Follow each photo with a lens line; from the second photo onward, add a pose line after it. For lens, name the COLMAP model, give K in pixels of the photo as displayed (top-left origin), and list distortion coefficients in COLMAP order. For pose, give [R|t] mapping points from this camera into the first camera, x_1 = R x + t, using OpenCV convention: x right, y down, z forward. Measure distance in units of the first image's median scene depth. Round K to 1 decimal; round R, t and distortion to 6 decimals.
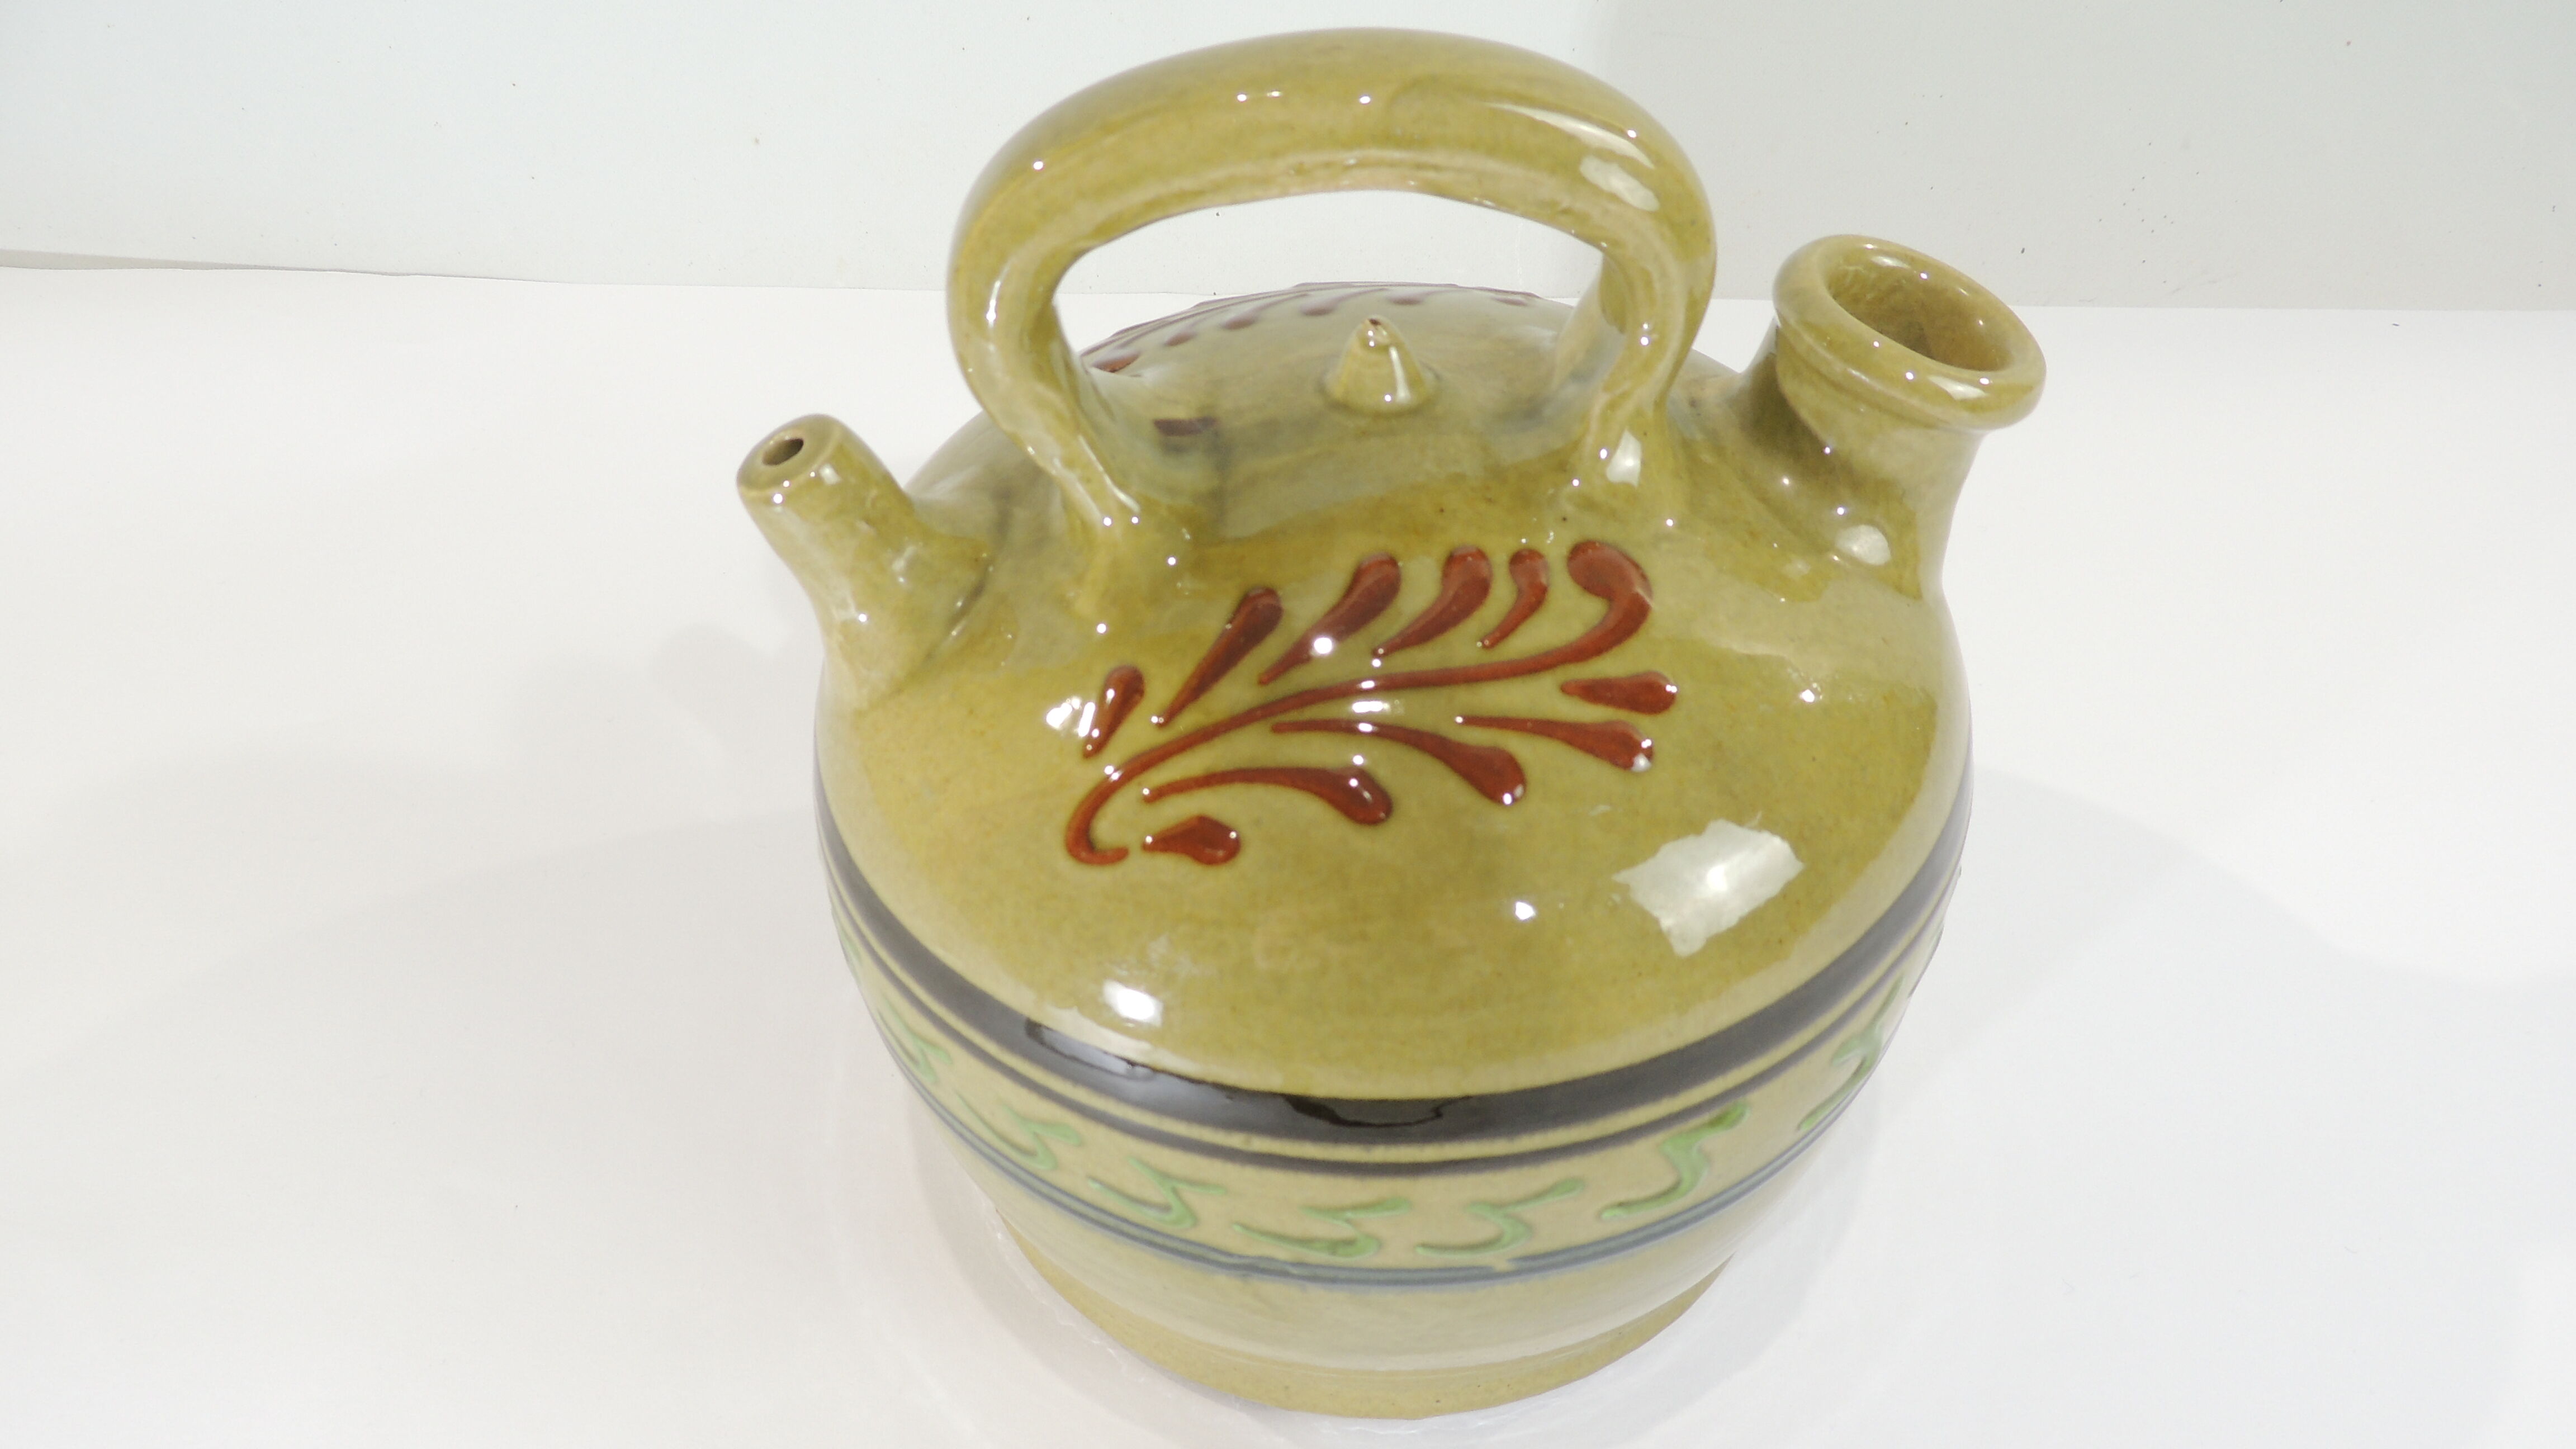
lens RADIAL K [[1847.1, 0, 1288.0], [0, 1847.1, 724.5], [0, 0, 1]] dist [-0.012134, -0.001421]
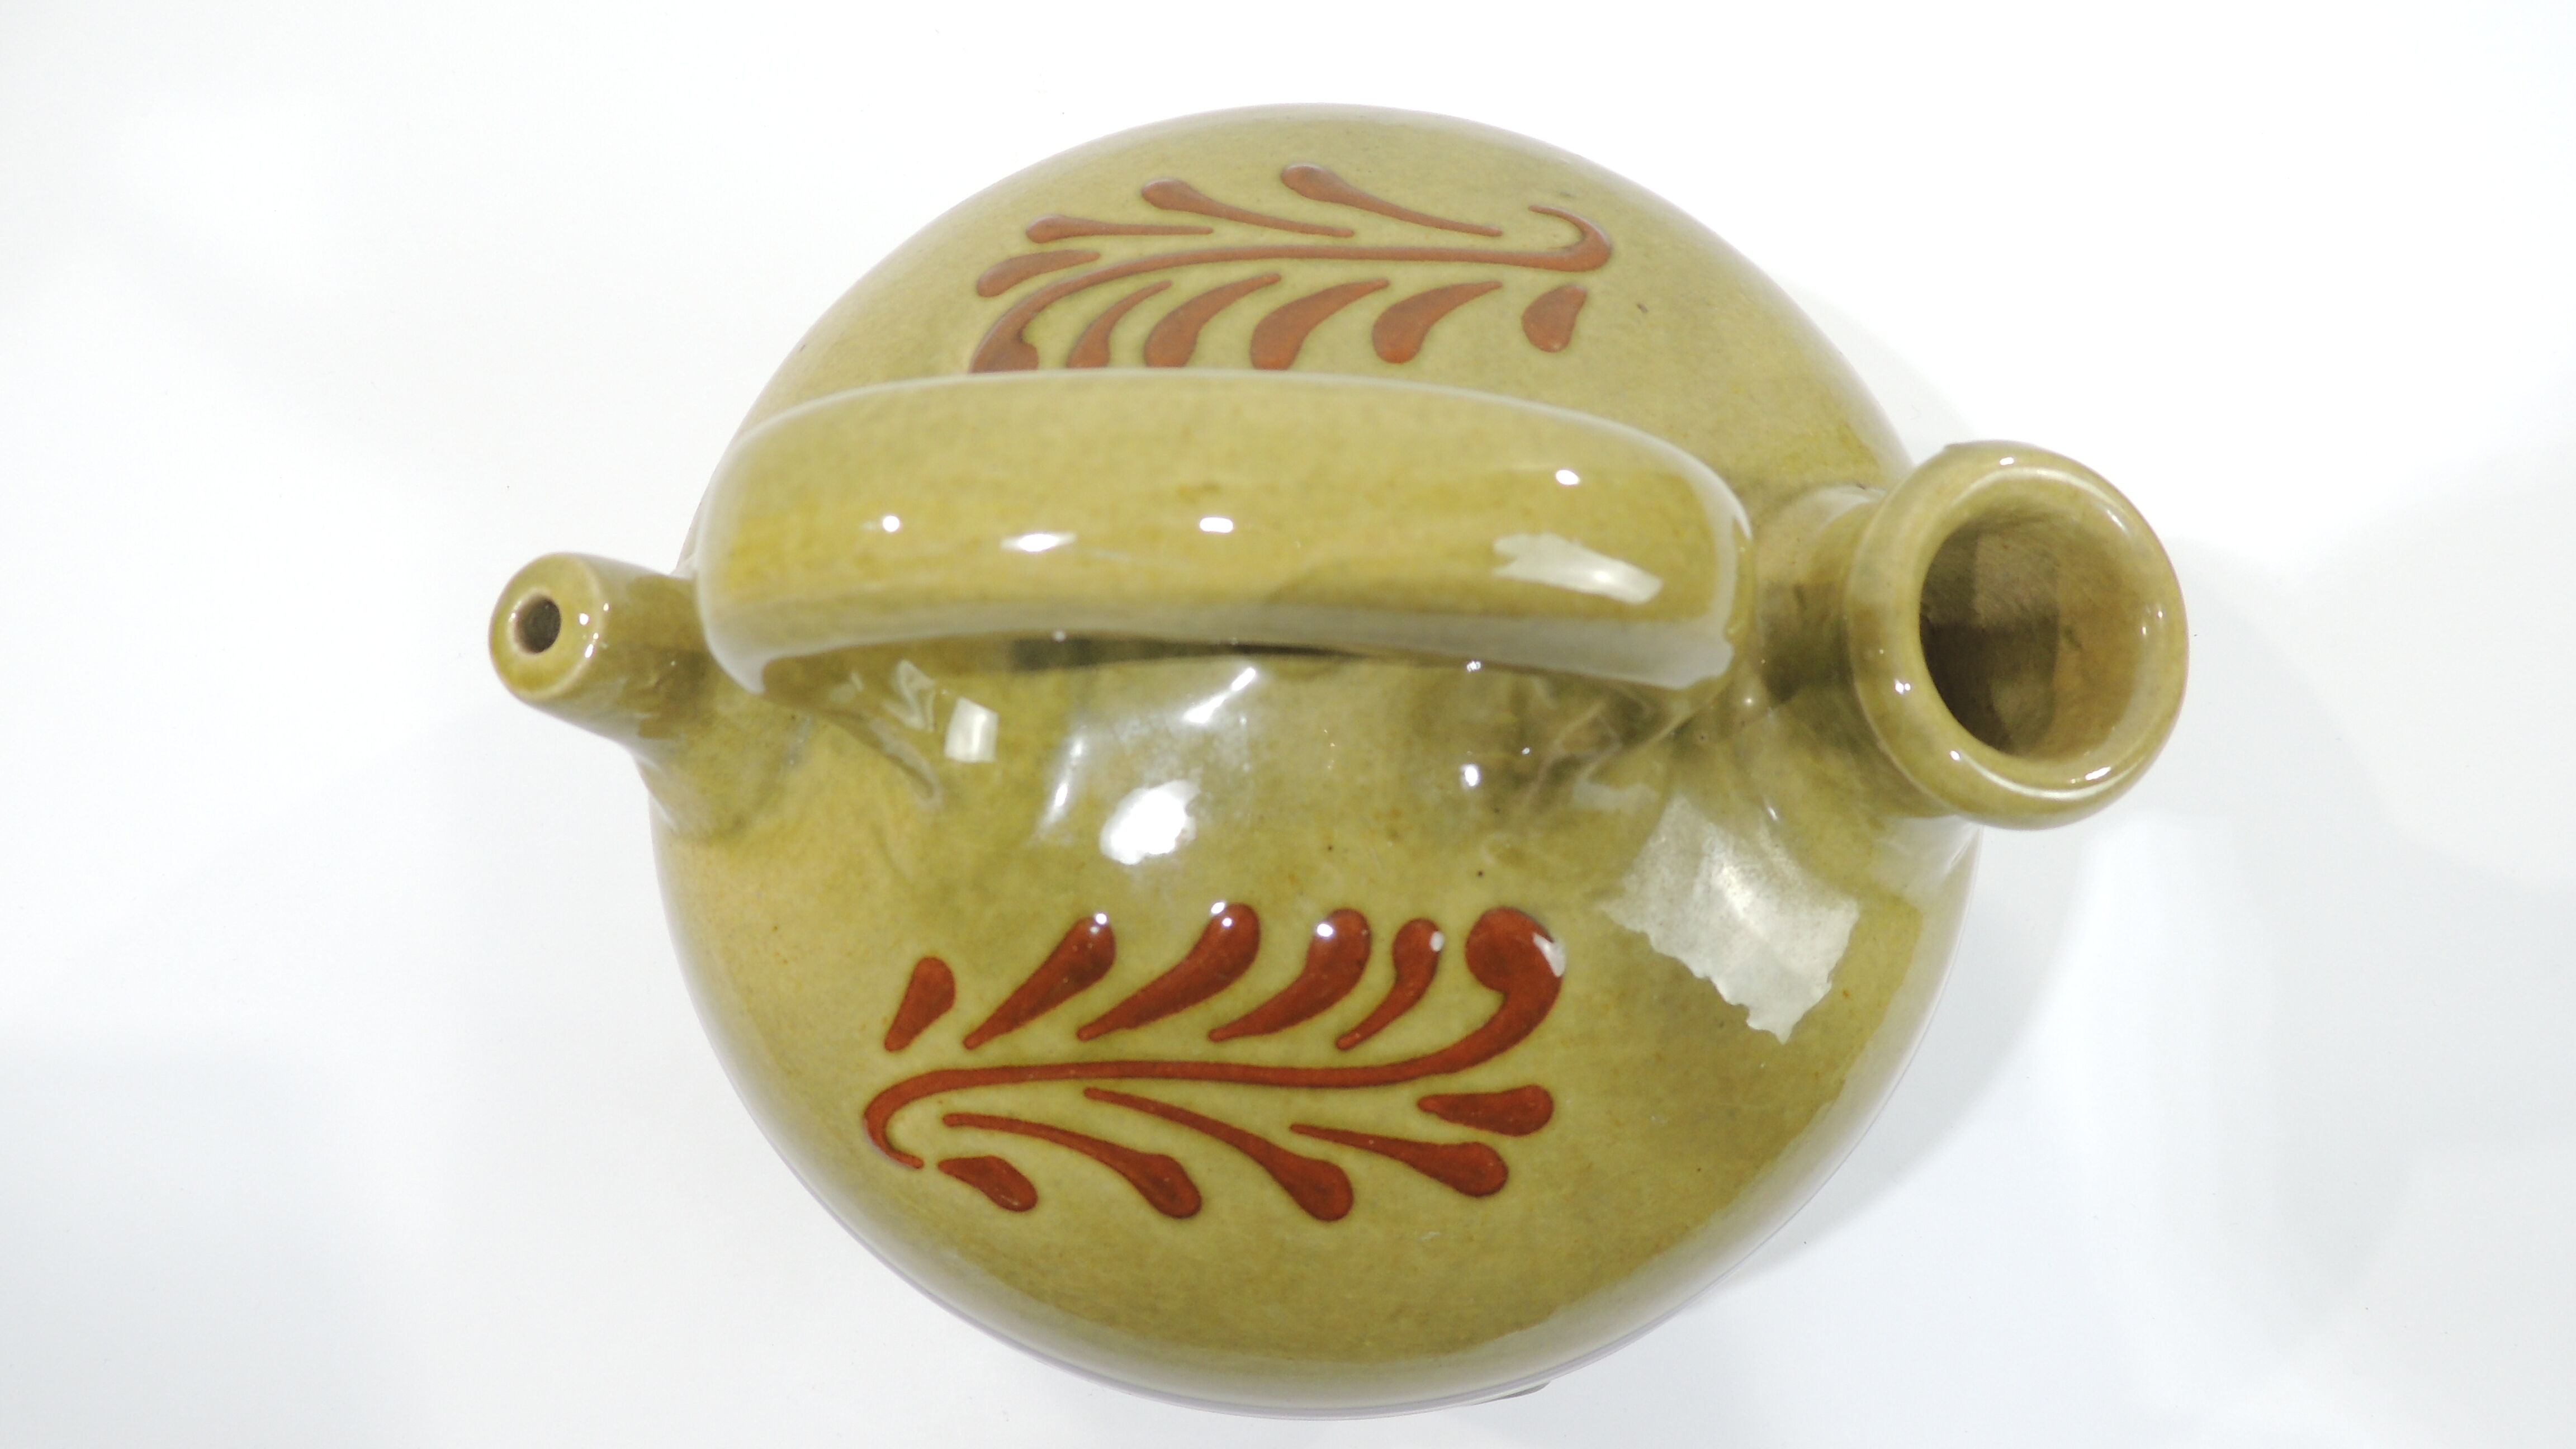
lens RADIAL K [[1847.1, 0, 1288.0], [0, 1847.1, 724.5], [0, 0, 1]] dist [-0.012134, -0.001421]
pose [[0.986221, 0.162805, -0.029366, 0.079711], [-0.115359, 0.804023, 0.583300, -0.626325], [0.118574, -0.571875, 0.811726, 0.369792]]
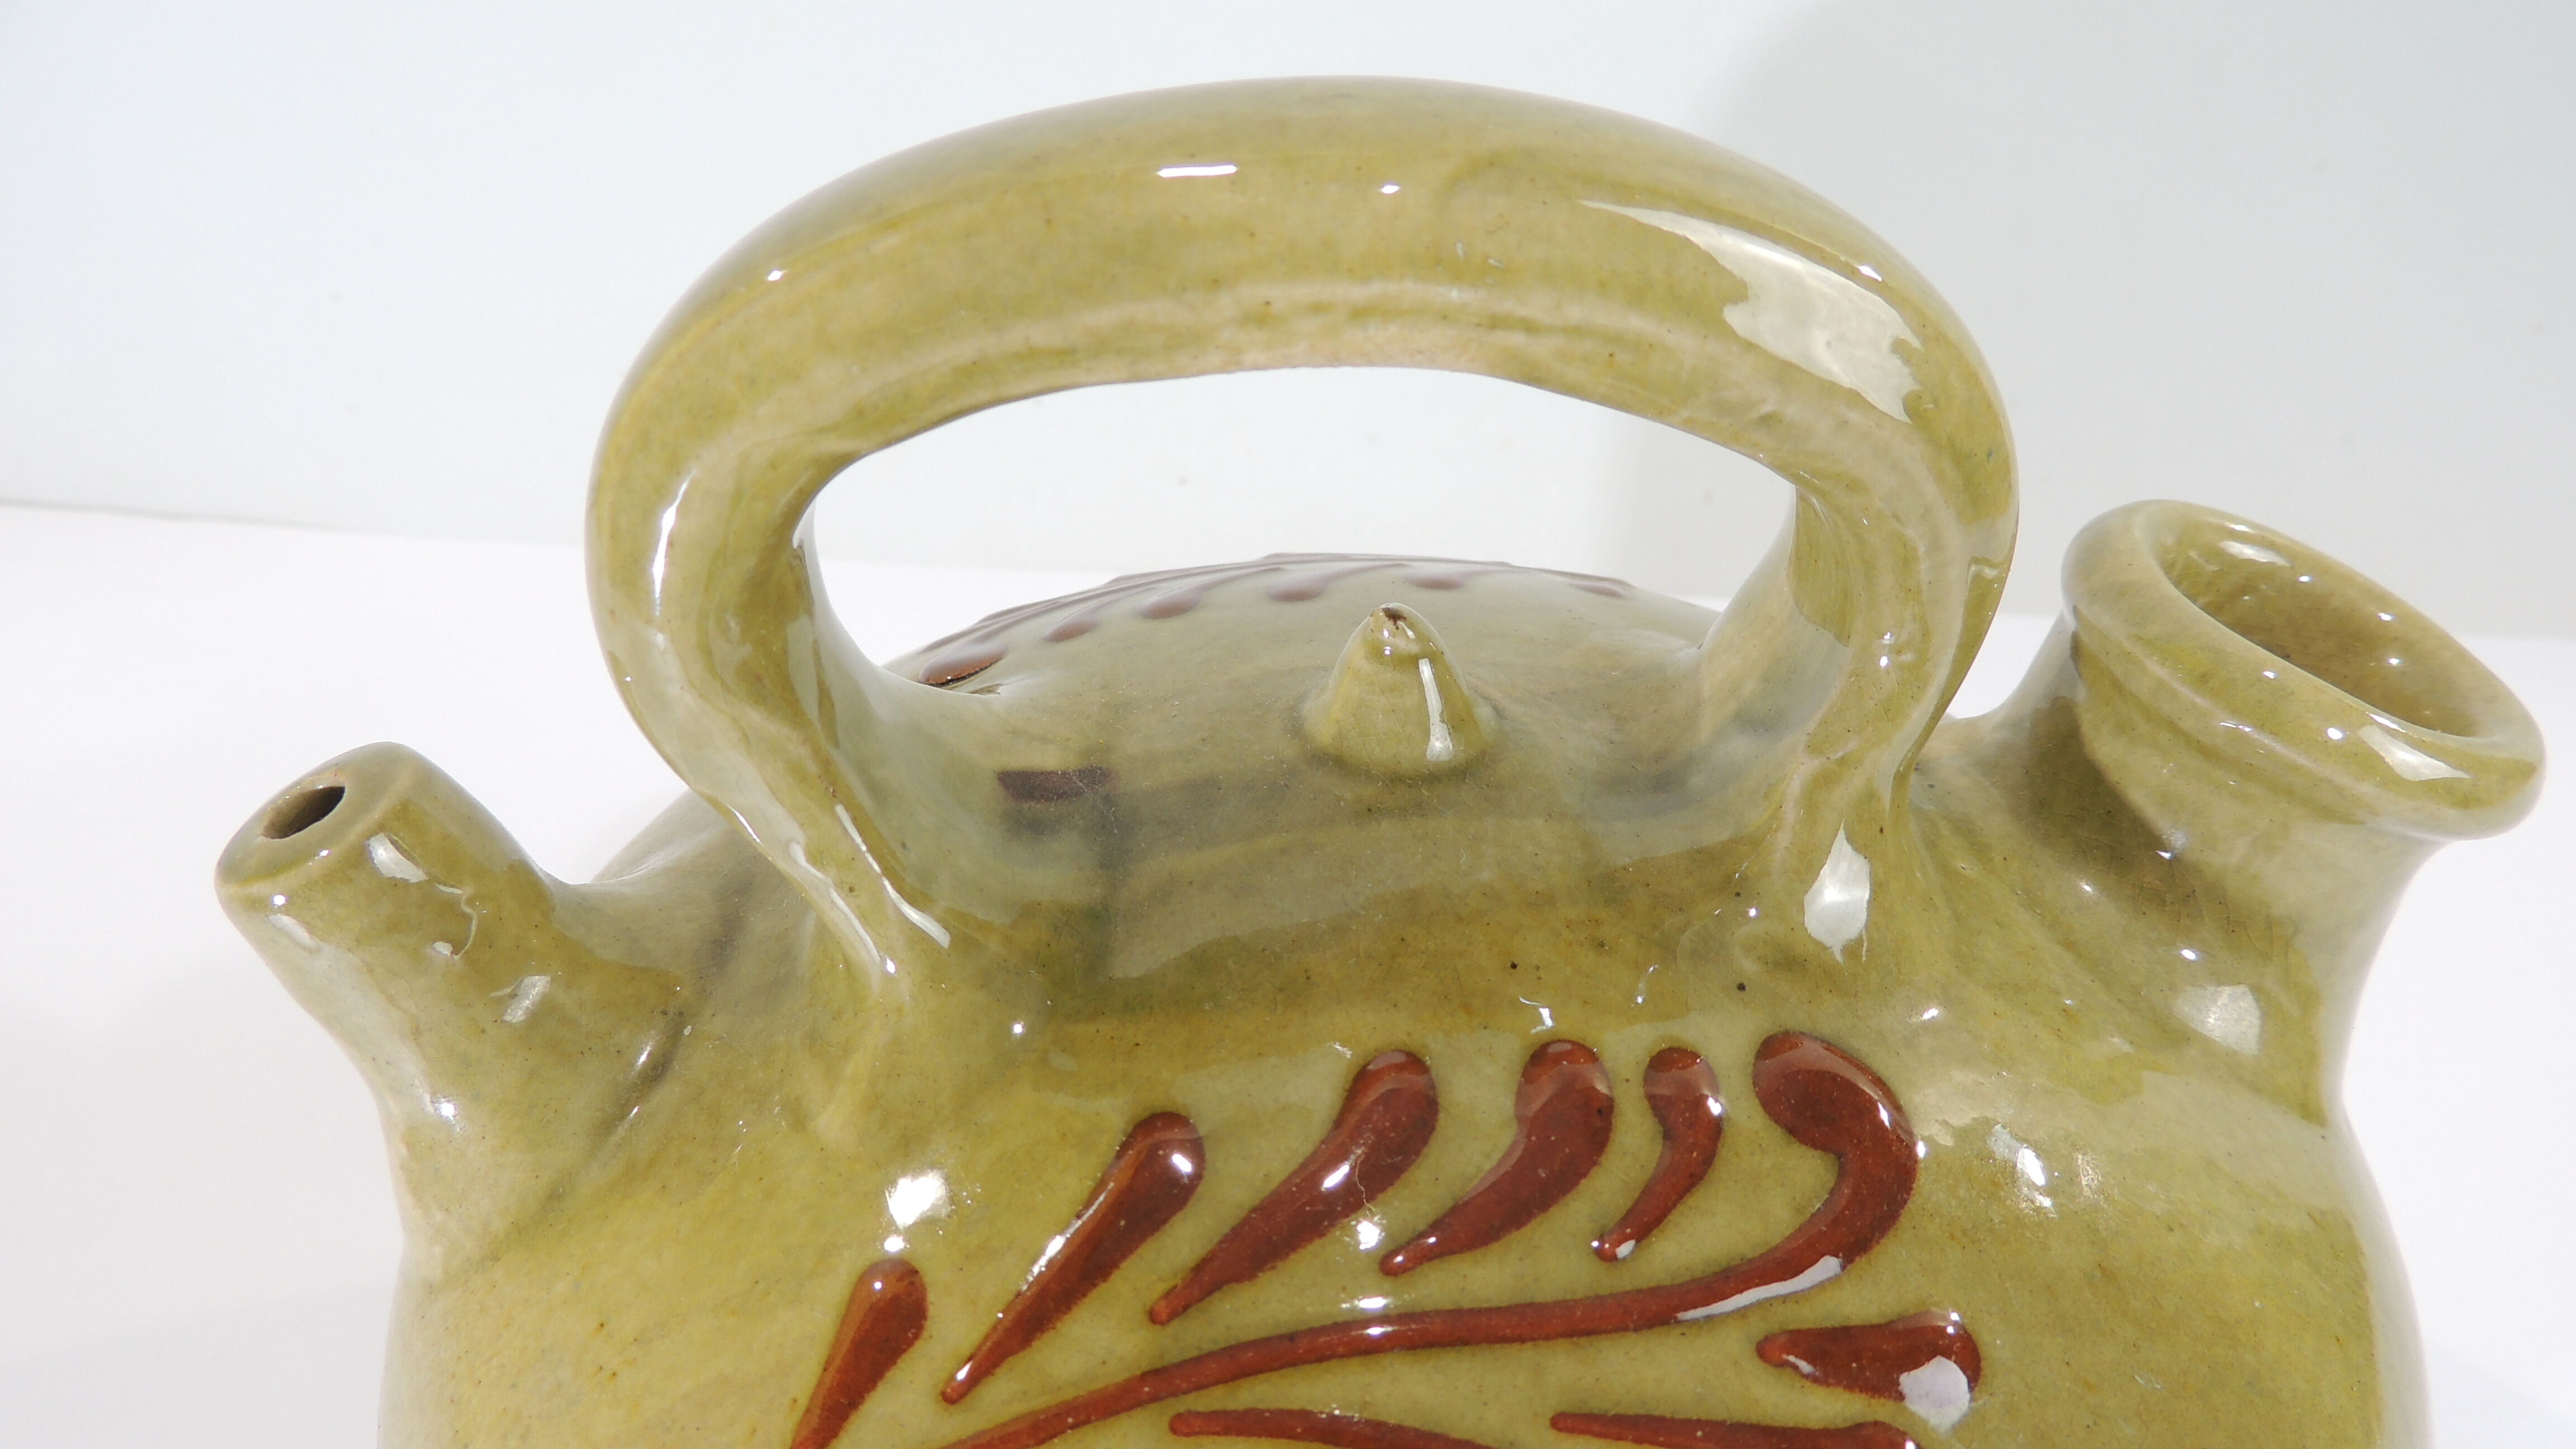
lens RADIAL K [[1847.1, 0, 1288.0], [0, 1847.1, 724.5], [0, 0, 1]] dist [-0.012134, -0.001421]
pose [[0.999414, 0.032869, 0.009569, 0.010683], [-0.031012, 0.987659, -0.153521, -0.100167], [-0.014497, 0.153134, 0.988099, 0.460820]]
